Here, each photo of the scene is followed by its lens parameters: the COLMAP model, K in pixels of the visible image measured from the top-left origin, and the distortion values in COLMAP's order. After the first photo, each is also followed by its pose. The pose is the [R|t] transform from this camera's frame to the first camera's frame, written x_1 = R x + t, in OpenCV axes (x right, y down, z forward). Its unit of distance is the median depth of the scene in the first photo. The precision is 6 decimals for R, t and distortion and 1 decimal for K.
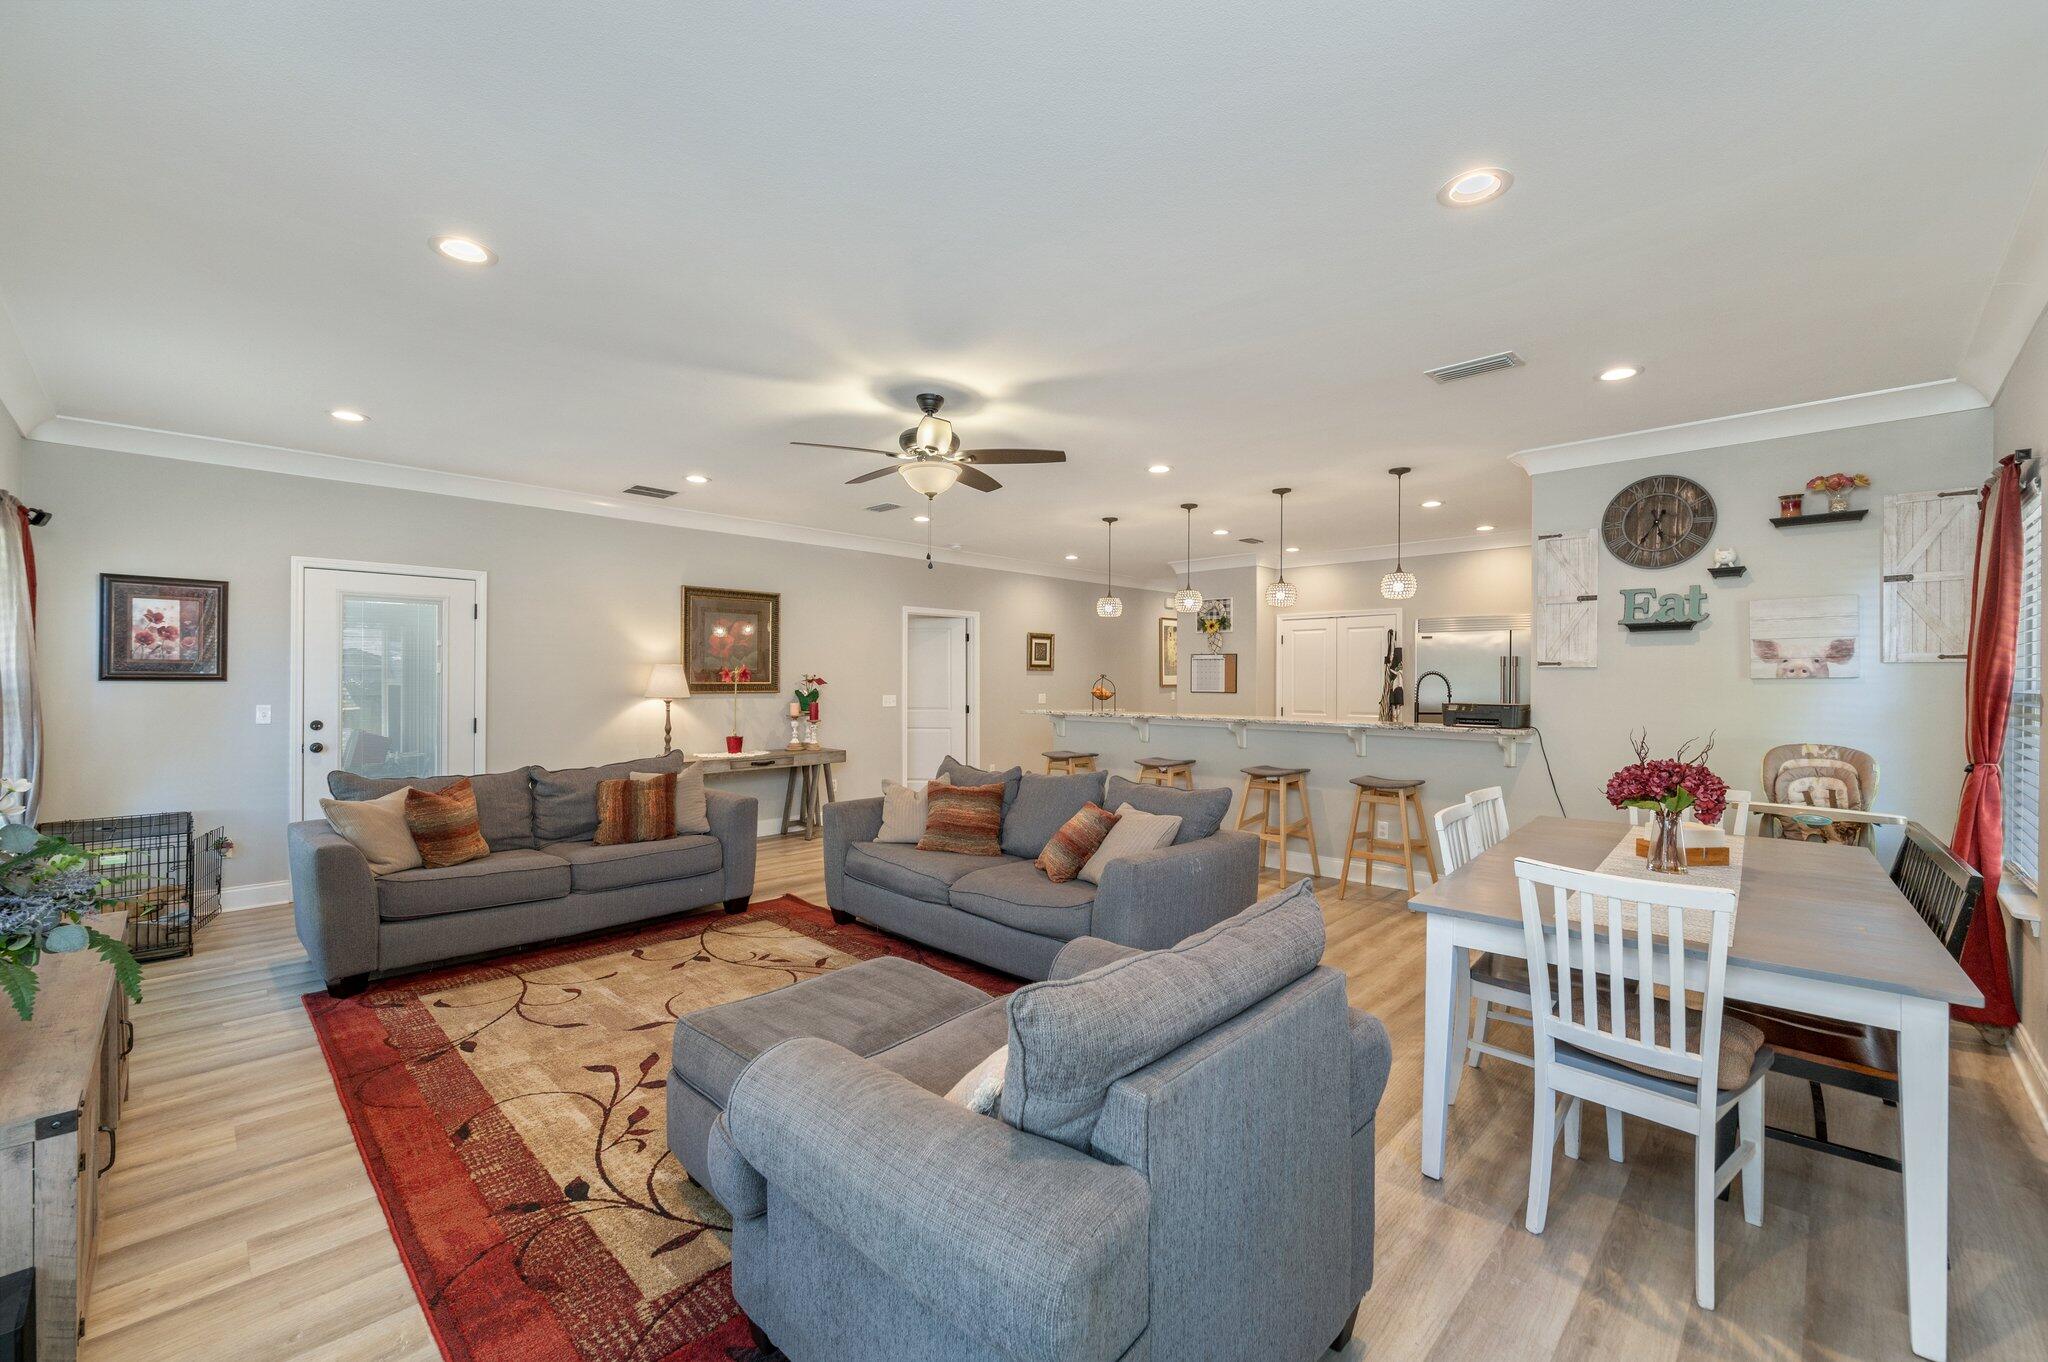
lens RADIAL K [[822.9, 0, 1019.8], [0, 822.9, 676.8], [0, 0, 1]] dist [-0.007250, -0.000103]
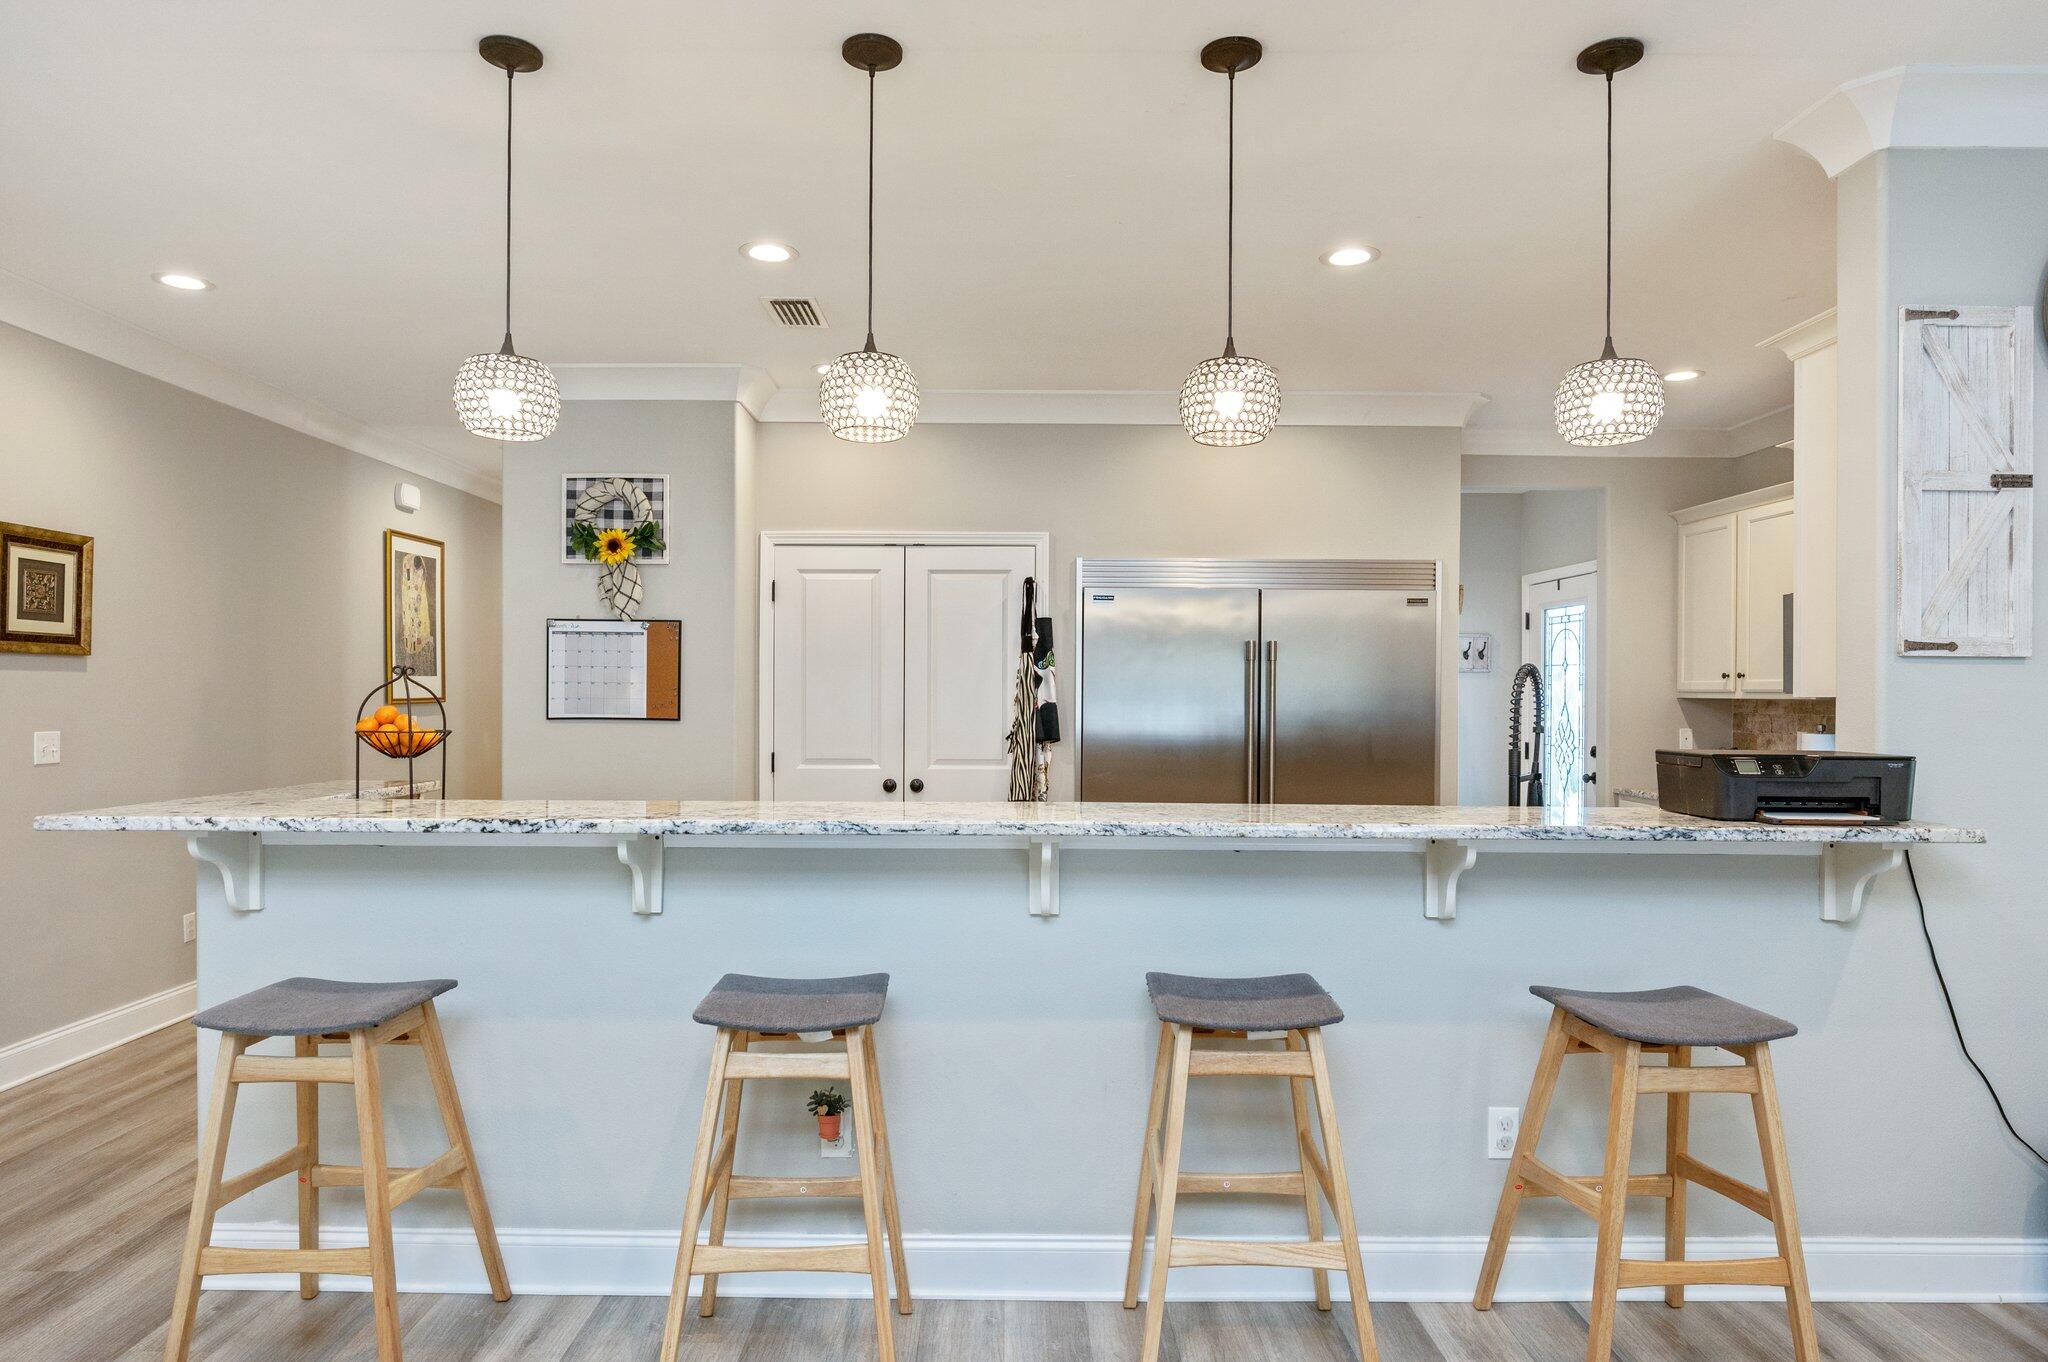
lens RADIAL K [[1236.1, 0, 1023.3], [0, 1236.1, 692.4], [0, 0, 1]] dist [-0.016696, -0.000940]
pose [[0.720151, -0.000511, 0.693817, -0.027652], [-0.005309, 0.999966, 0.006248, 0.002118], [-0.693797, -0.008183, 0.720124, 0.459977]]
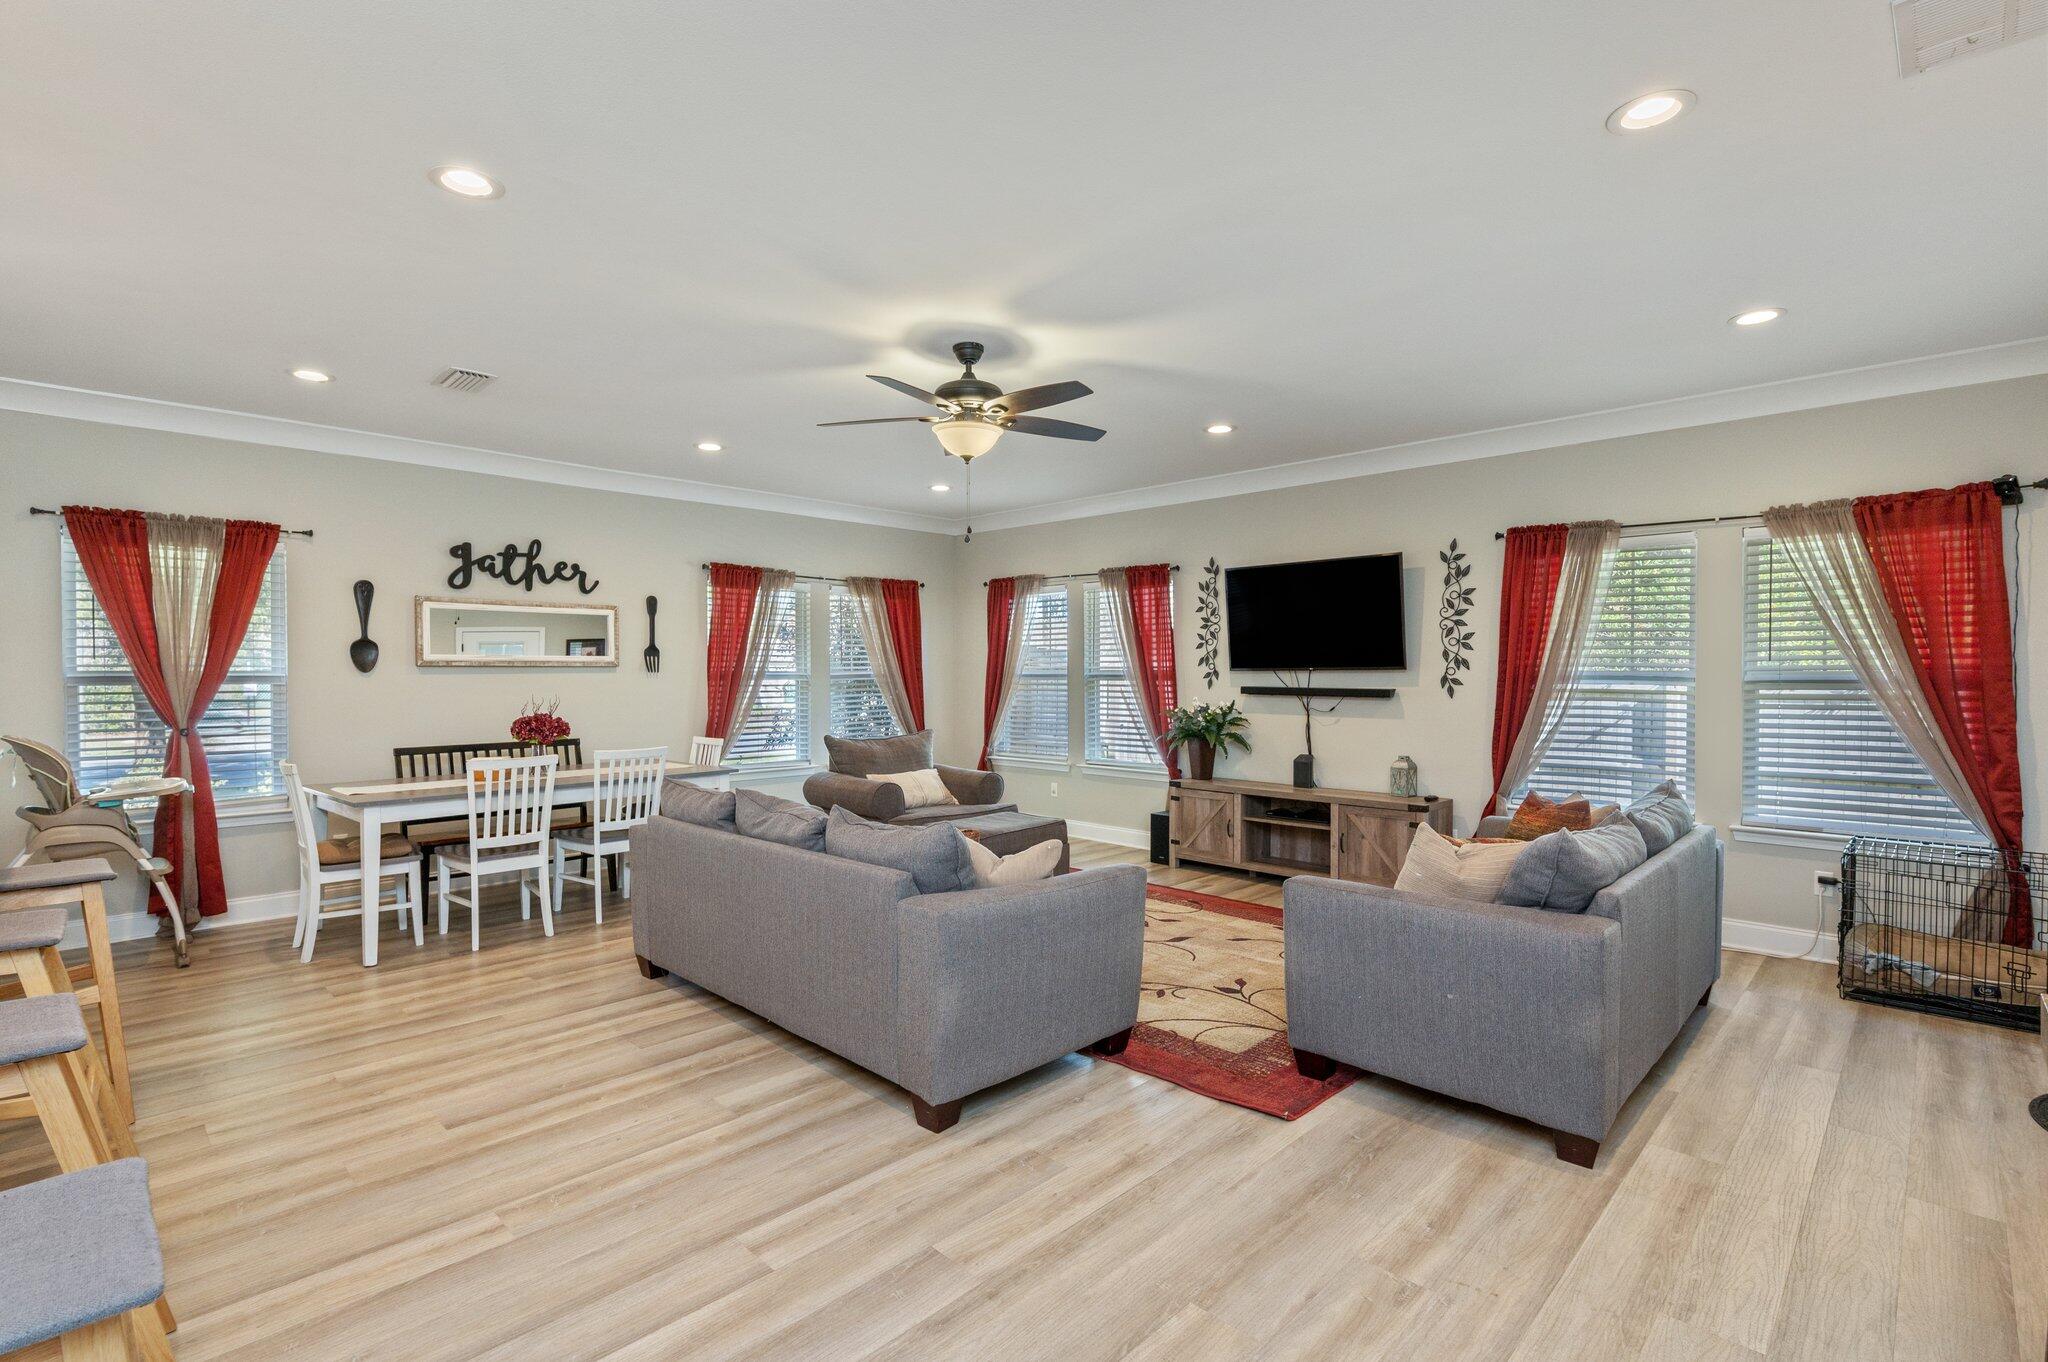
lens RADIAL K [[935.9, 0, 1025.7], [0, 935.9, 682.9], [0, 0, 1]] dist [-0.001058, -0.000204]
pose [[-0.999996, 0.000867, -0.002856, -0.169465], [0.000834, 0.999935, 0.011399, 0.005451], [0.002865, 0.011396, -0.999931, 2.003353]]
